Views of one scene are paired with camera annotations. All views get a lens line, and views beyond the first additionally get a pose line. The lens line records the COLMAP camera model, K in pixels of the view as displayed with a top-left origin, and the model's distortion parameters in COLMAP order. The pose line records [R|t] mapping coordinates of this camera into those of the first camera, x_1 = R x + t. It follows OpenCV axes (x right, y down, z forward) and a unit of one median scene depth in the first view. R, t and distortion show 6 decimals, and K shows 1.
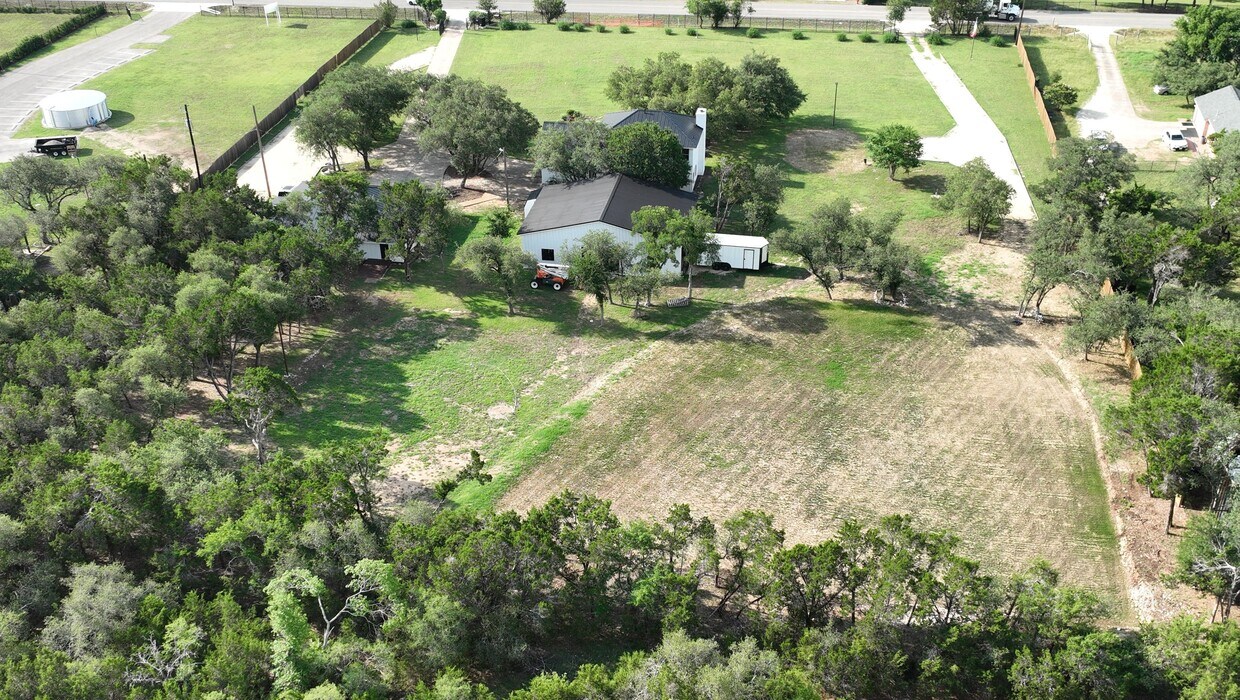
lens RADIAL K [[1276.7, 0, 651.6], [0, 1276.7, 419.4], [0, 0, 1]] dist [0.000997, 0.000000]
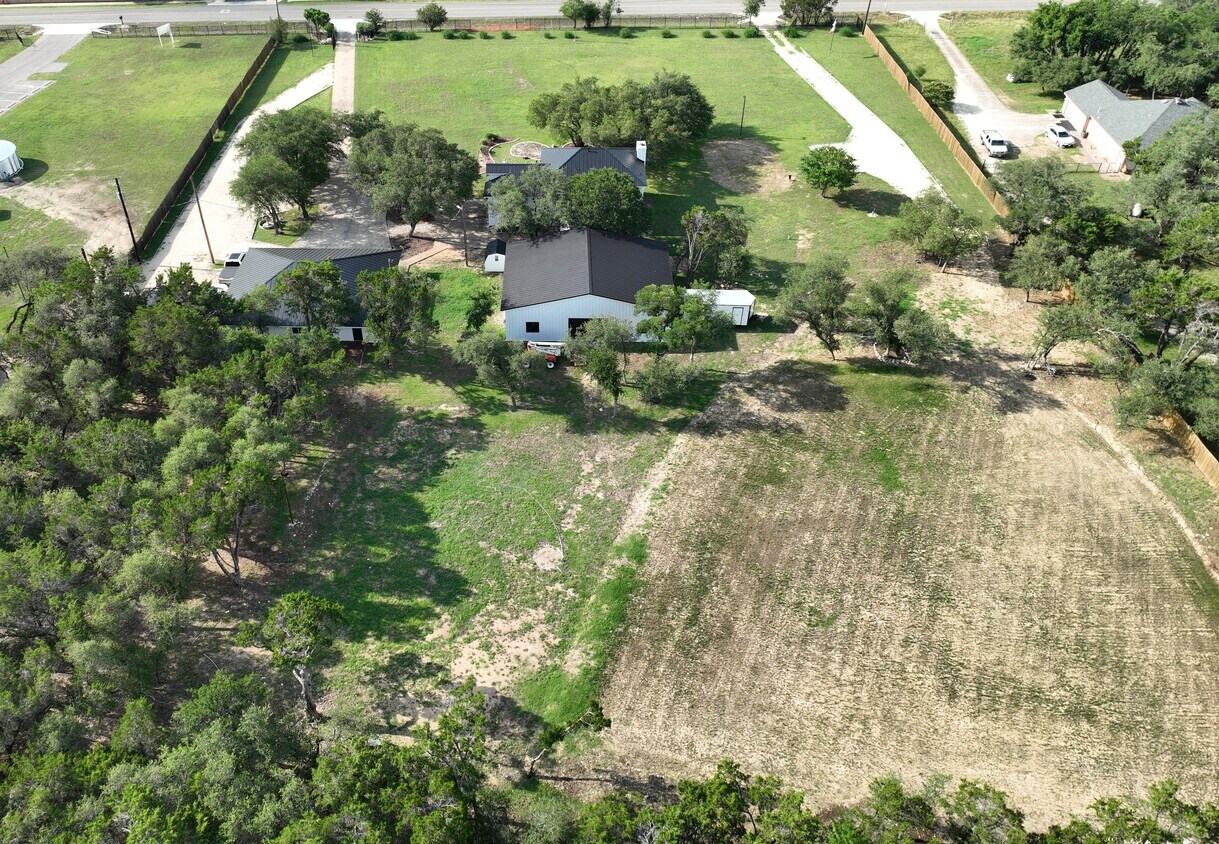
lens RADIAL K [[977.5, 0, 555.2], [0, 977.5, 321.7], [0, 0, 1]] dist [-0.001362, 0.005328]
pose [[0.990900, -0.082013, 0.106725, -0.150875], [0.076496, 0.995563, 0.054805, -0.182080], [-0.110746, -0.046142, 0.992777, 0.281252]]
